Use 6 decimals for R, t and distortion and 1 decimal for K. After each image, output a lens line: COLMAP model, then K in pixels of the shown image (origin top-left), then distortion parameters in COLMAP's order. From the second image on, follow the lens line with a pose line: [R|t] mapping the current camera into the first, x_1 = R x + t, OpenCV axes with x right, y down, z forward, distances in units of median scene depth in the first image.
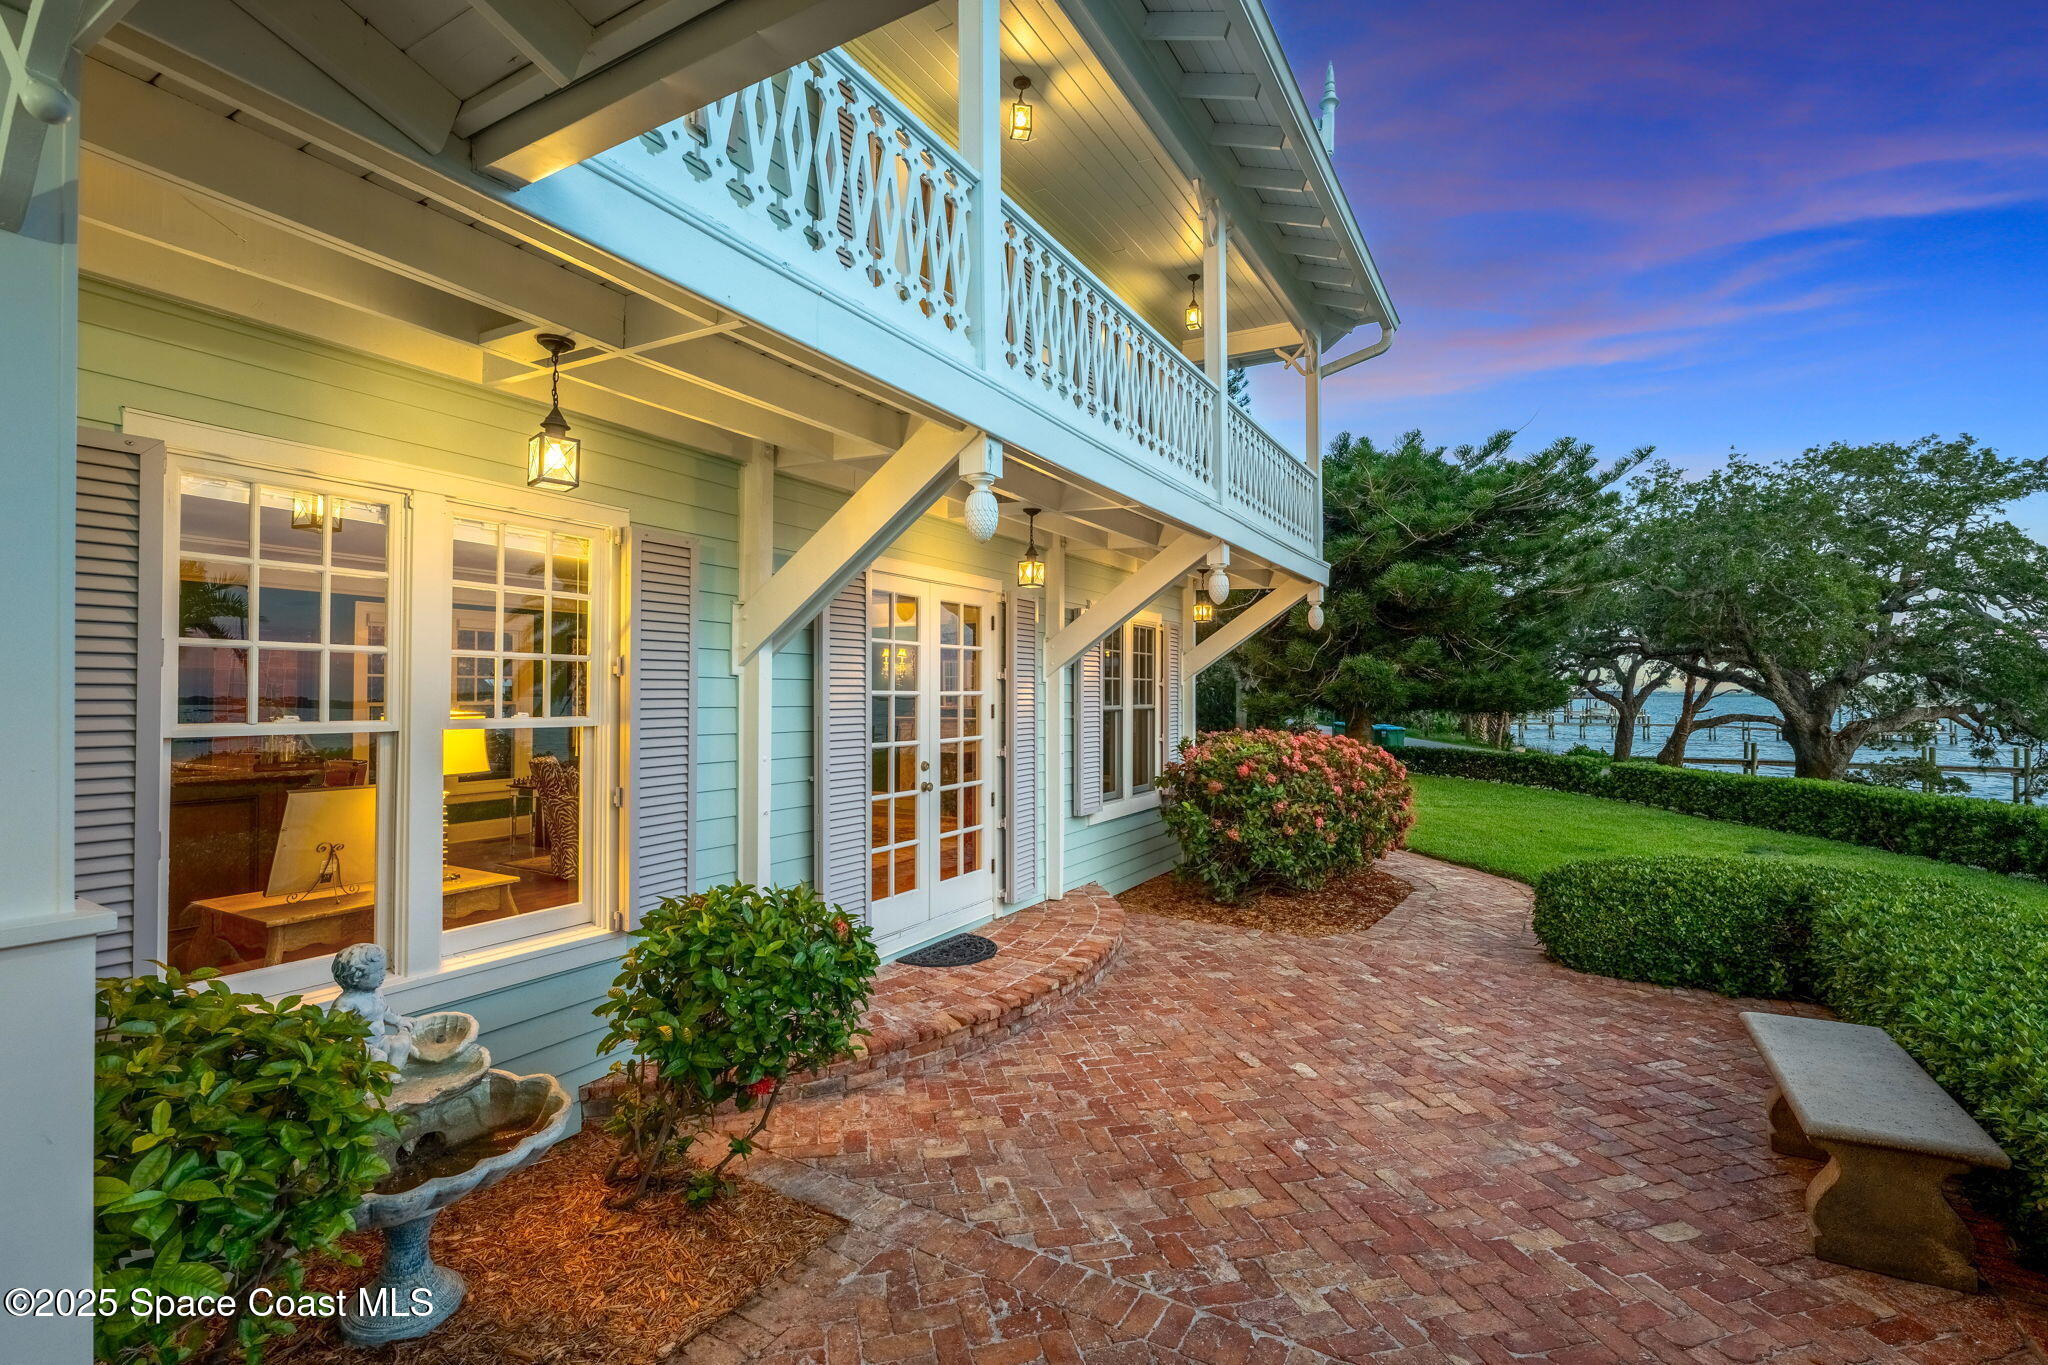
lens RADIAL K [[919.1, 0, 1024.0], [0, 919.1, 682.5], [0, 0, 1]] dist [0.001682, 0.000123]
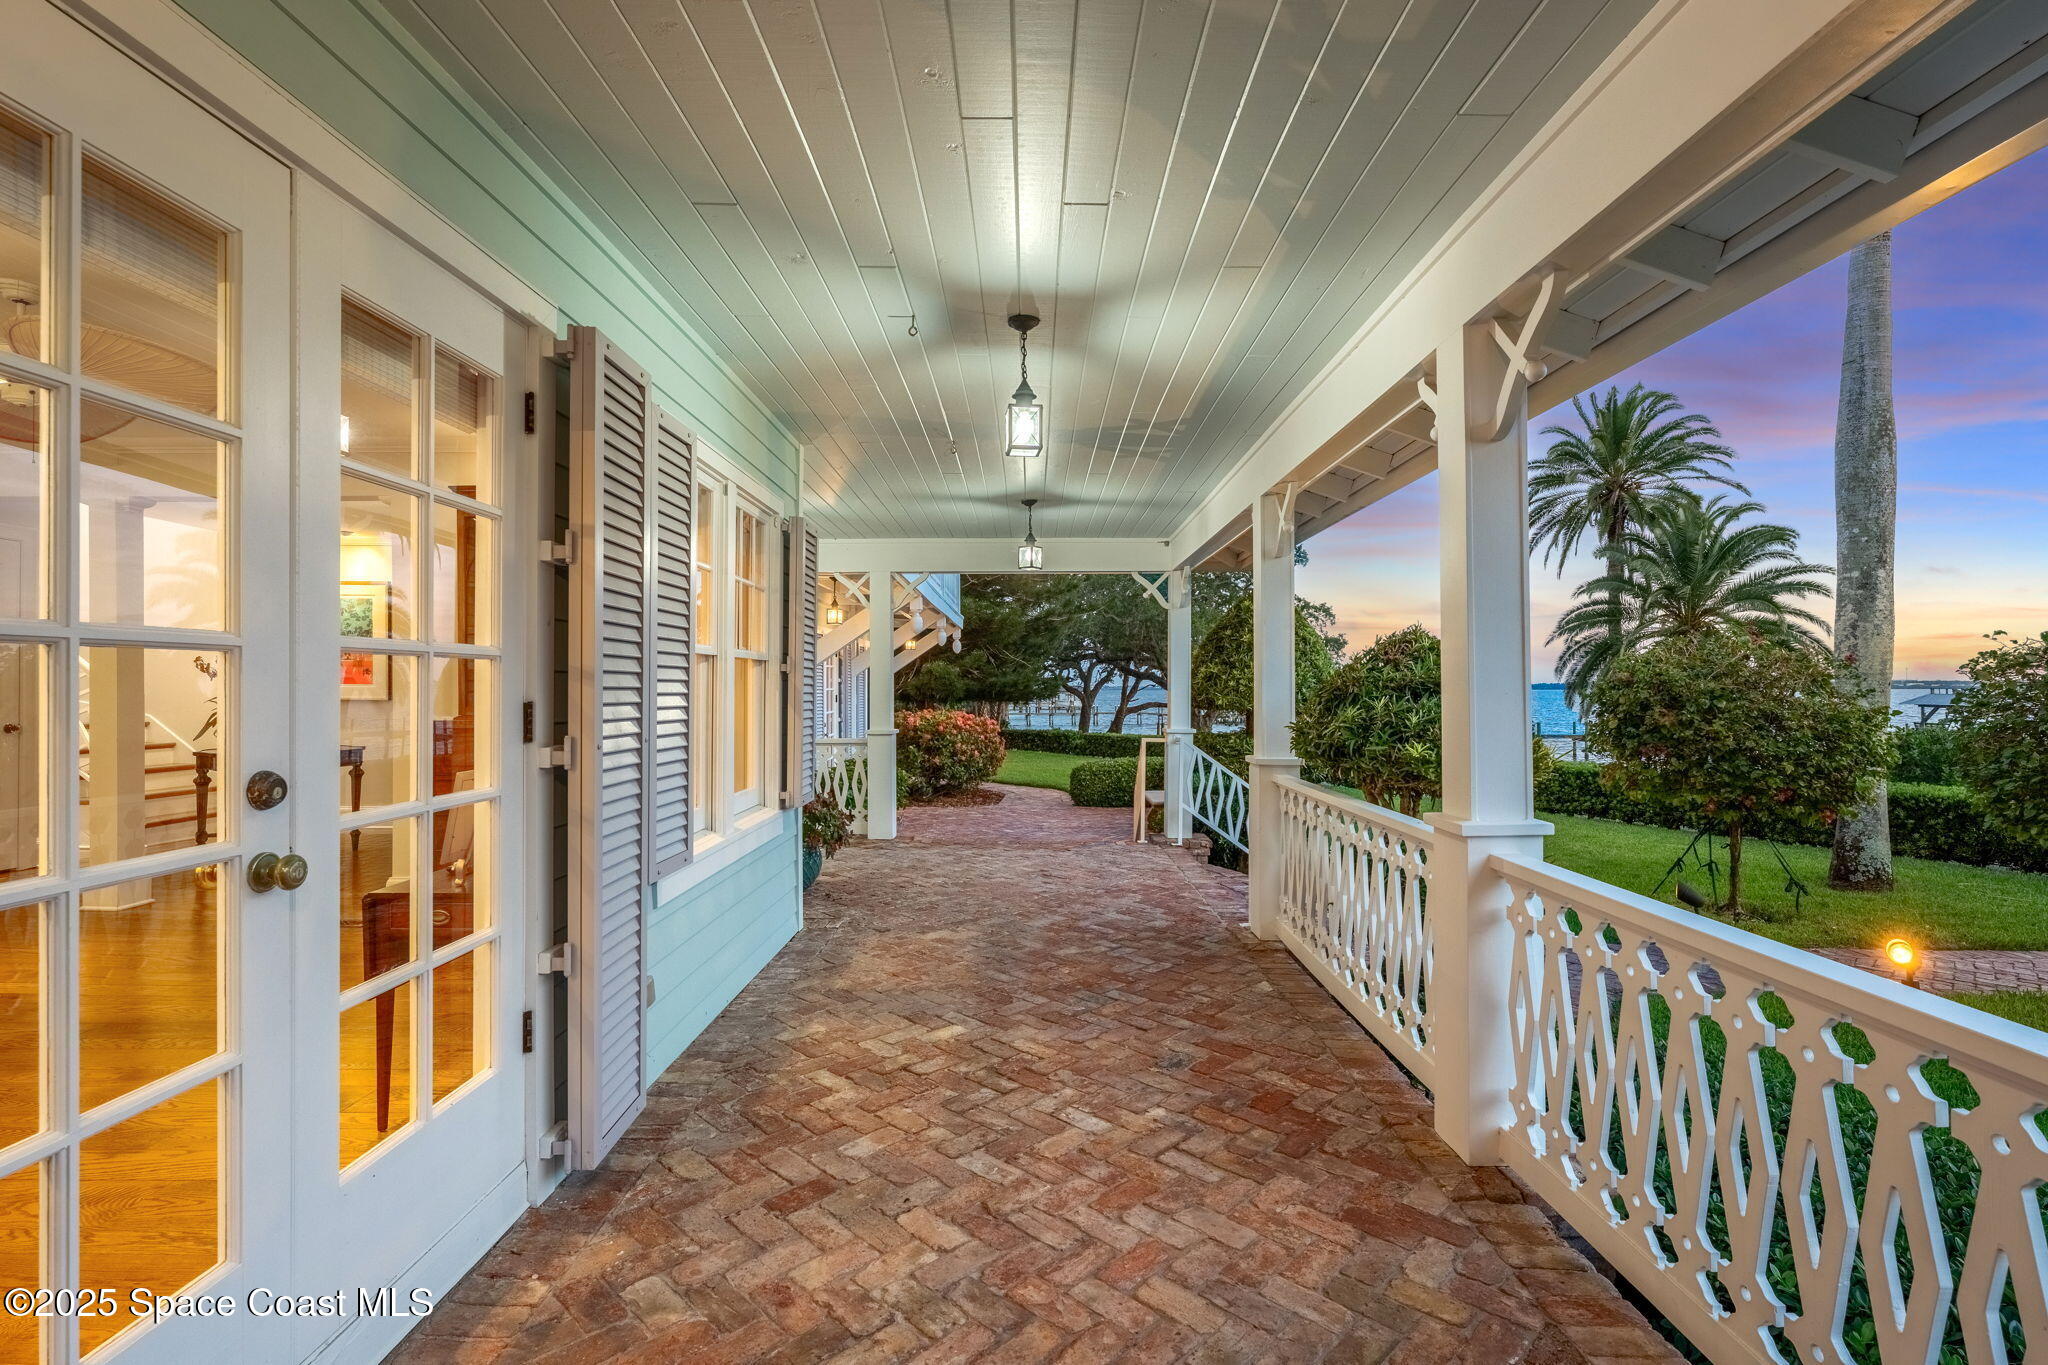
lens RADIAL K [[919.1, 0, 1024.0], [0, 919.1, 682.5], [0, 0, 1]] dist [0.001682, 0.000123]
pose [[0.869092, 0.000157, 0.494651, -0.125242], [-0.002506, 0.999989, 0.004085, -0.002068], [-0.494645, -0.004790, 0.869082, -0.171089]]
